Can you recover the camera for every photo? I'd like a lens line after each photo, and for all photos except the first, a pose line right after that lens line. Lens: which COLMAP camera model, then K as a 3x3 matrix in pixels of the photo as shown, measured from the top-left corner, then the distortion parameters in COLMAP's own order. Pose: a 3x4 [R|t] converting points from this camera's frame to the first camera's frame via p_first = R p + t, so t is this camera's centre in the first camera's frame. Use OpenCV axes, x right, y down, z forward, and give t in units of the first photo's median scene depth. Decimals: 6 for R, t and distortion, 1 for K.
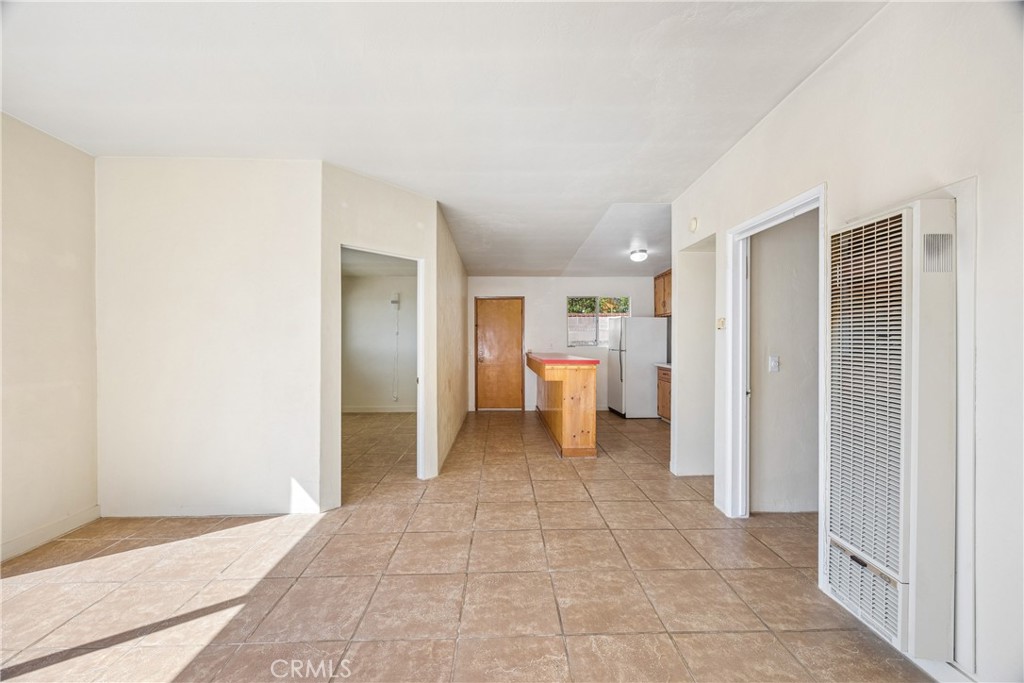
lens RADIAL K [[391.8, 0, 508.9], [0, 391.8, 339.8], [0, 0, 1]] dist [-0.003520, -0.000494]
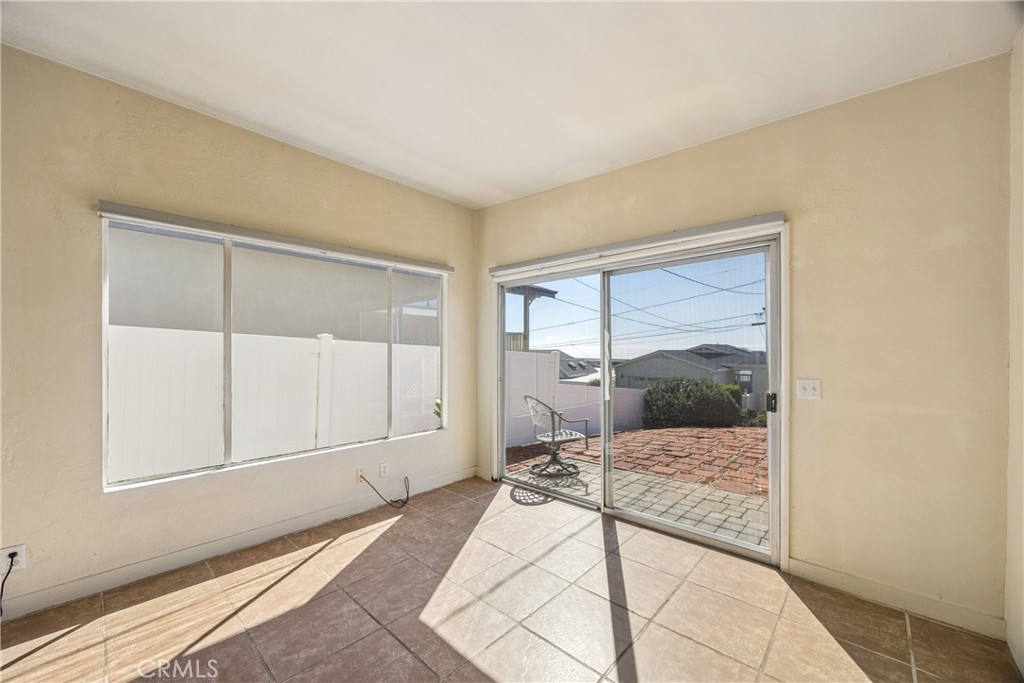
lens RADIAL K [[391.8, 0, 510.9], [0, 391.8, 349.6], [0, 0, 1]] dist [-0.003520, -0.000494]
pose [[-0.703086, 0.002423, -0.711101, -0.096003], [0.000617, 0.999996, 0.002798, -0.004317], [0.711105, 0.001529, -0.703085, 1.097741]]
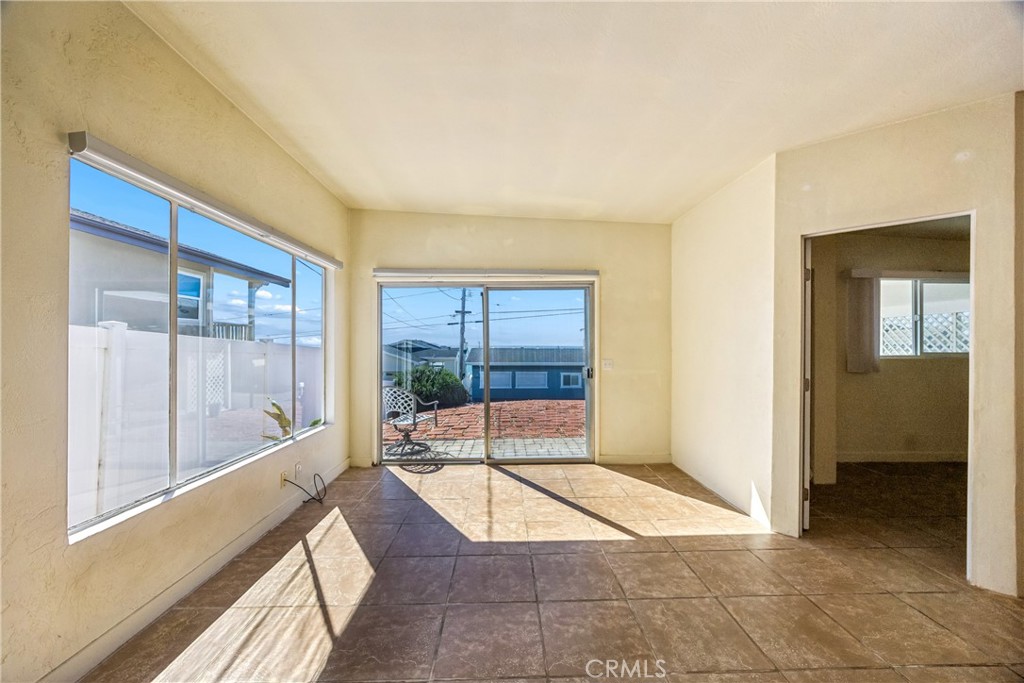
lens RADIAL K [[391.8, 0, 509.6], [0, 391.8, 341.6], [0, 0, 1]] dist [-0.003520, -0.000494]
pose [[-0.009917, -0.005961, -0.999933, 0.584225], [-0.004358, 0.999973, -0.005918, -0.001217], [0.999941, 0.004299, -0.009942, 0.483986]]
